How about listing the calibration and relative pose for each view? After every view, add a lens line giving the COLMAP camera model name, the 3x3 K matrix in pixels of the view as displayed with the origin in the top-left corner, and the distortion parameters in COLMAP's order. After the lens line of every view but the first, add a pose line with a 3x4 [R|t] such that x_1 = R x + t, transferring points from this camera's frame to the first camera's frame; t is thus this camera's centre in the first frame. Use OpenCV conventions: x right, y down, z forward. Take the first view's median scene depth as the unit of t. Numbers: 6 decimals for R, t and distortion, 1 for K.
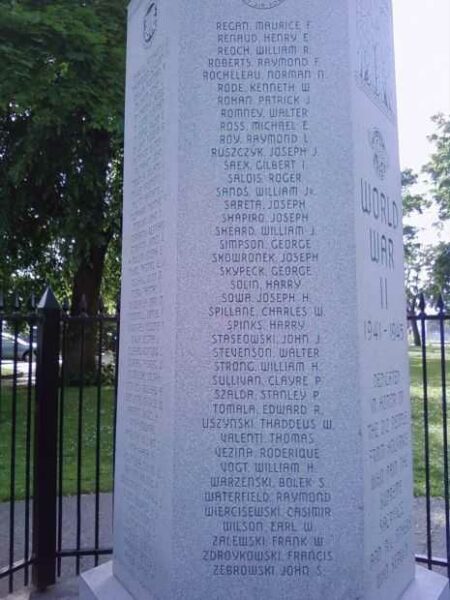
lens RADIAL K [[615.3, 0, 225.0], [0, 615.3, 300.0], [0, 0, 1]] dist [0.210357, -0.657368]
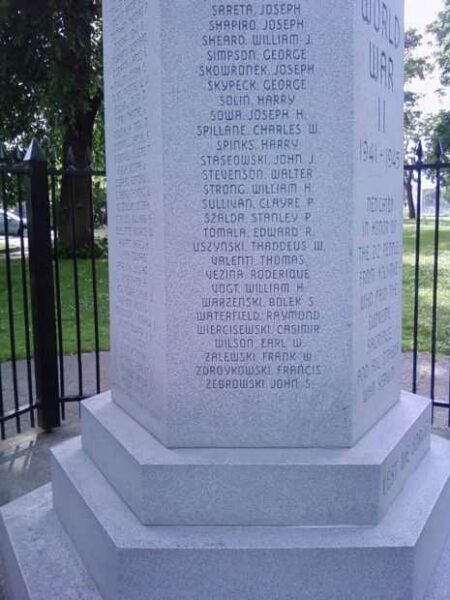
lens RADIAL K [[615.5, 0, 225.0], [0, 615.5, 300.0], [0, 0, 1]] dist [0.111008, -0.206604]
pose [[0.999901, -0.012264, 0.006870, 0.006734], [0.010666, 0.980264, 0.197405, 0.081834], [-0.009155, -0.197312, 0.980298, 0.016109]]
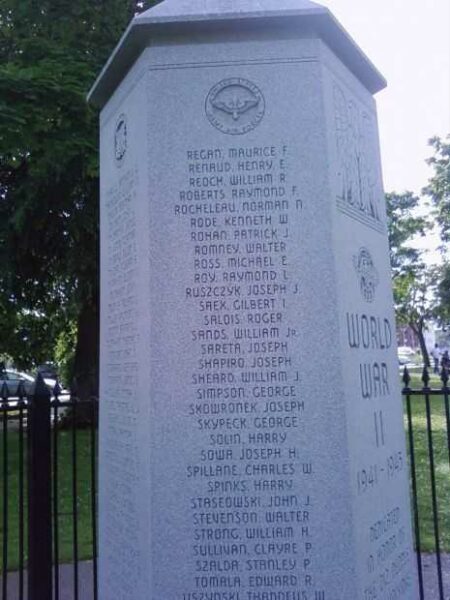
lens RADIAL K [[616.7, 0, 226.0], [0, 616.7, 309.5], [0, 0, 1]] dist [0.207256, -0.866975]
pose [[0.999282, -0.037000, -0.008114, 0.045880], [0.036758, 0.998929, -0.028115, -0.184583], [0.009146, 0.027796, 0.999572, 0.070187]]
